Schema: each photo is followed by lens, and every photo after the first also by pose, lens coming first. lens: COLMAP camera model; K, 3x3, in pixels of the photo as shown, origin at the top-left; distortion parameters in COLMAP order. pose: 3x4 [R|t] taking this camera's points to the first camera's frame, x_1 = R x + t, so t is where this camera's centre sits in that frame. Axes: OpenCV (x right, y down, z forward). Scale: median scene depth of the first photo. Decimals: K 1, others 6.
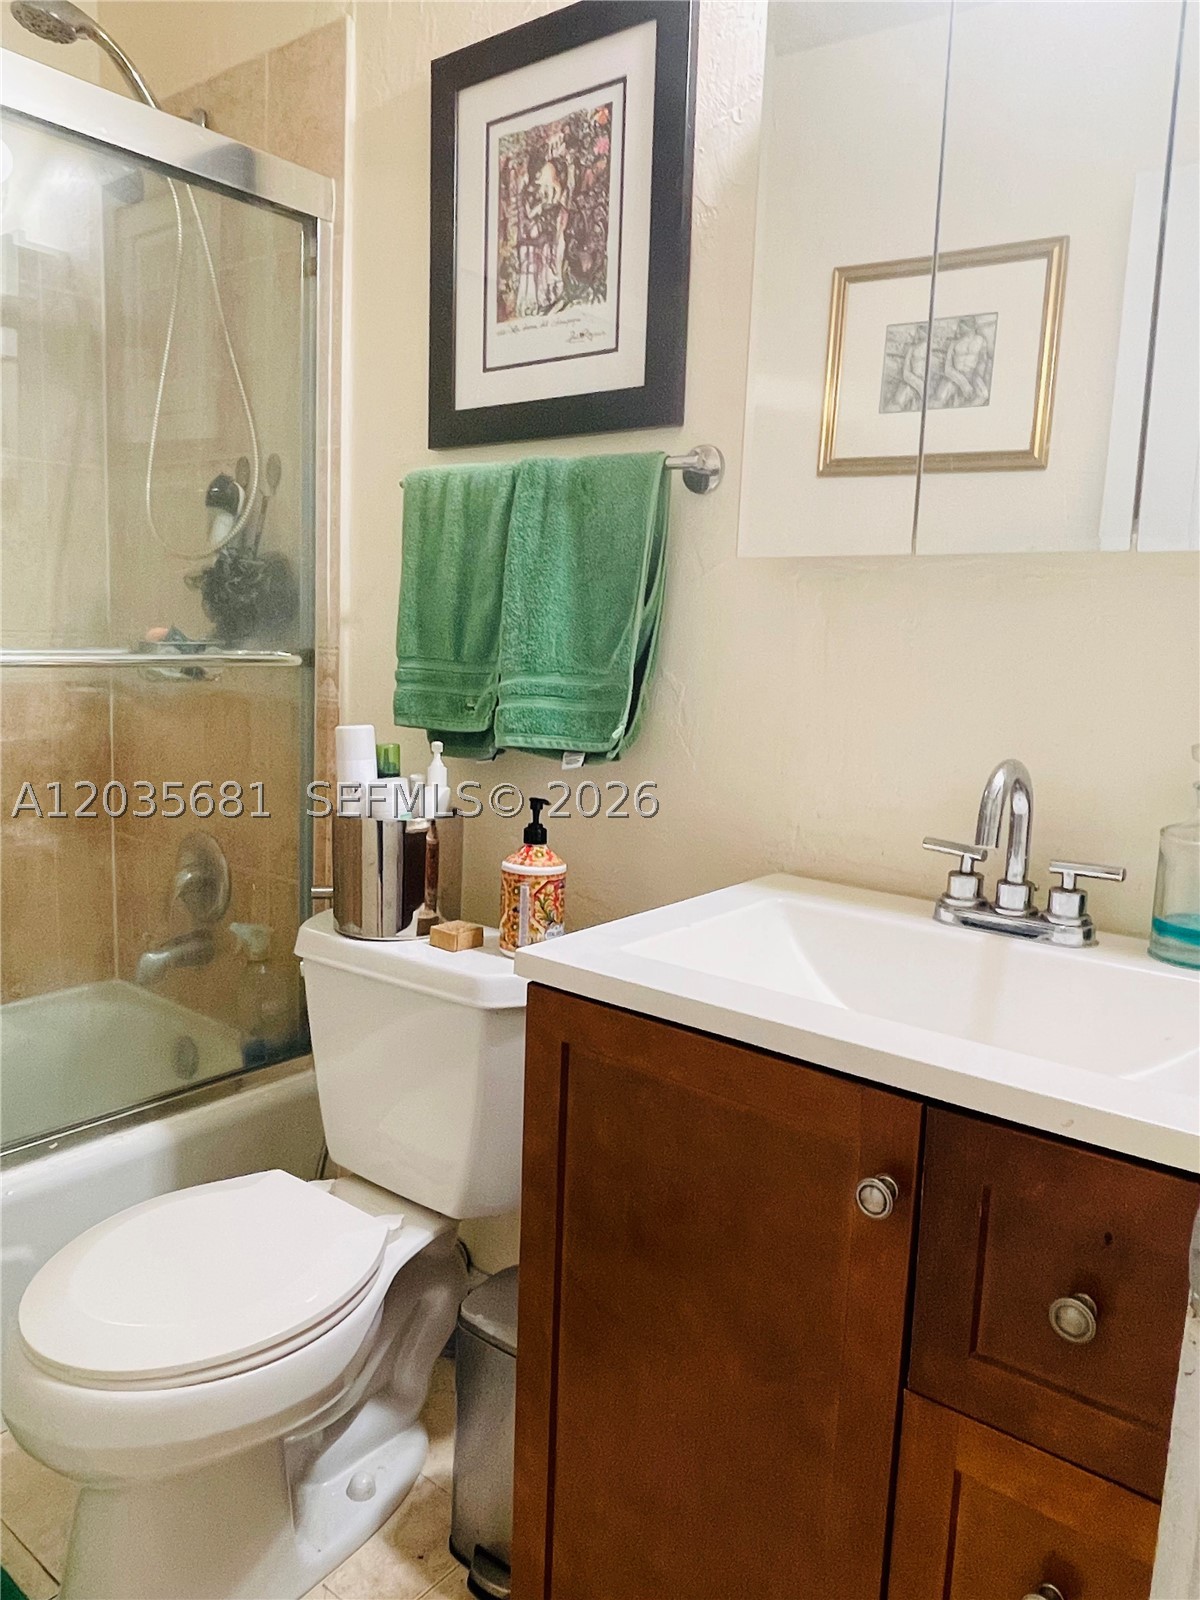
lens RADIAL K [[1143.3, 0, 593.5], [0, 1143.3, 790.8], [0, 0, 1]] dist [0.007490, -0.019043]
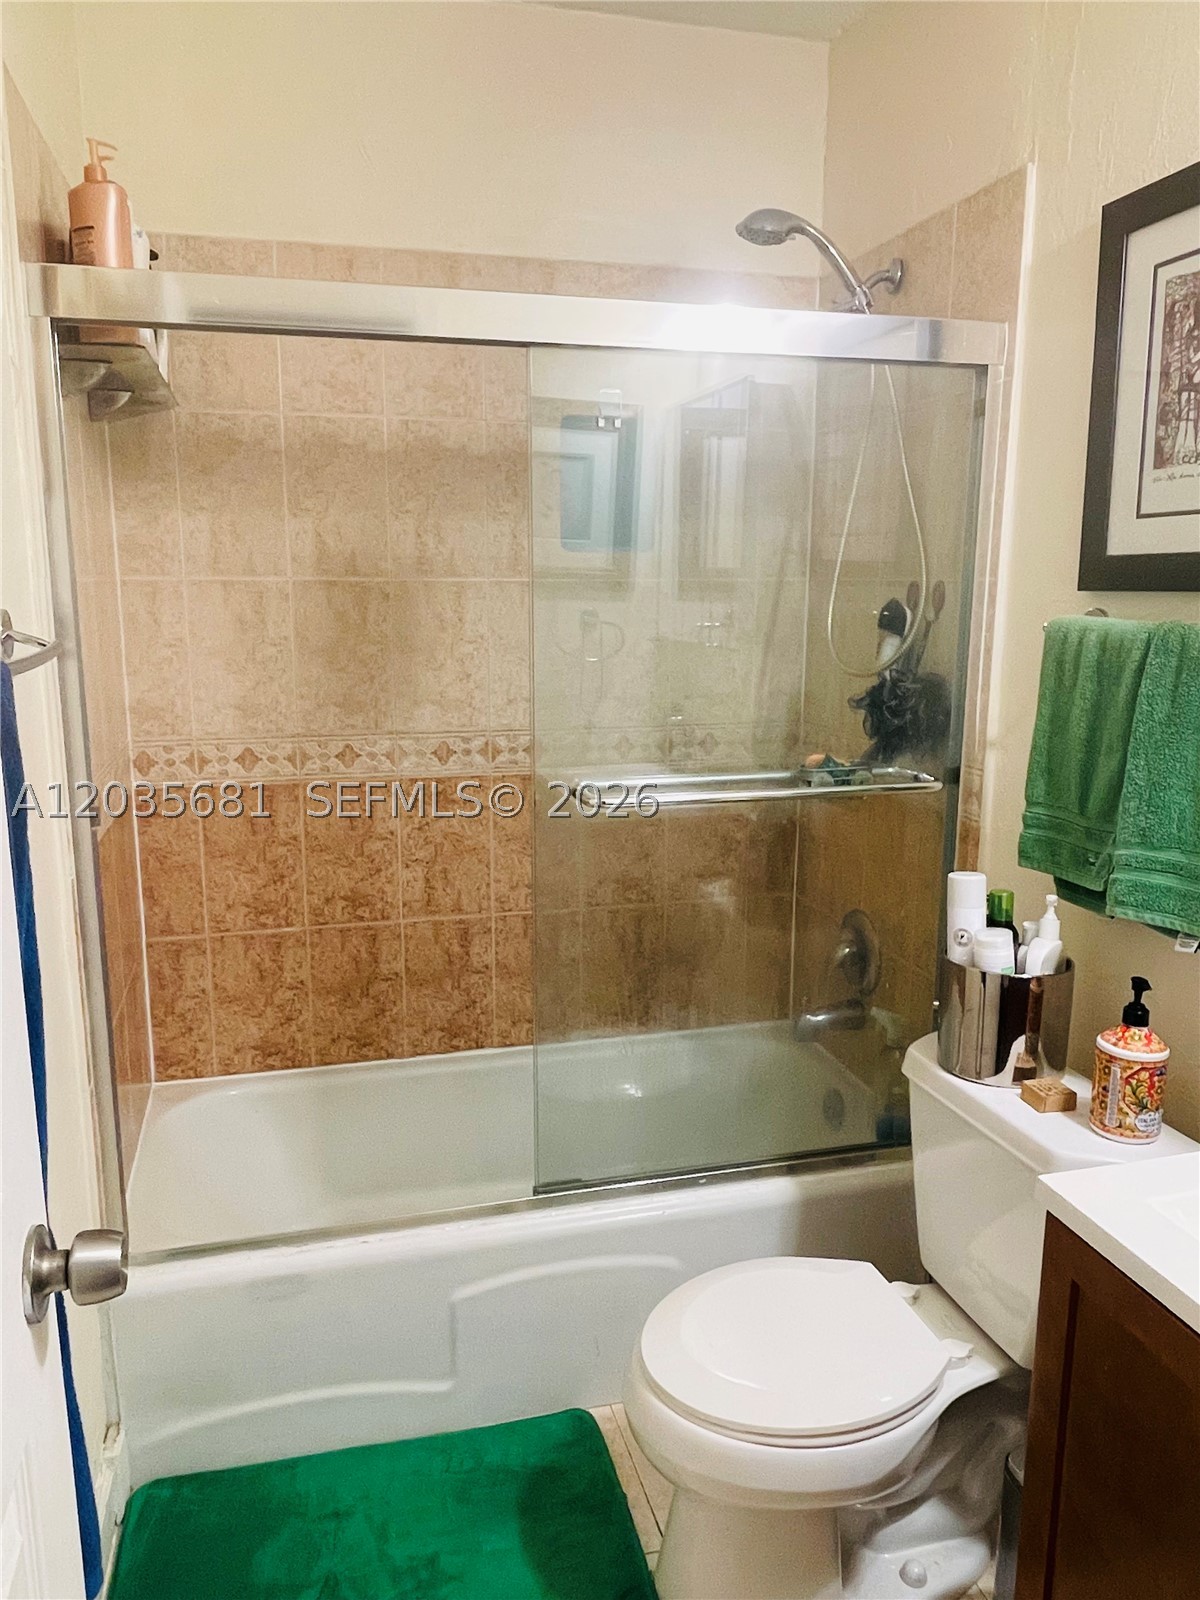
lens RADIAL K [[1143.3, 0, 594.0], [0, 1143.3, 803.1], [0, 0, 1]] dist [0.007490, -0.019043]
pose [[0.806486, 0.075770, -0.586377, 0.120557], [-0.060543, 0.997125, 0.045576, -0.141077], [0.588145, -0.001255, 0.808755, -0.057575]]
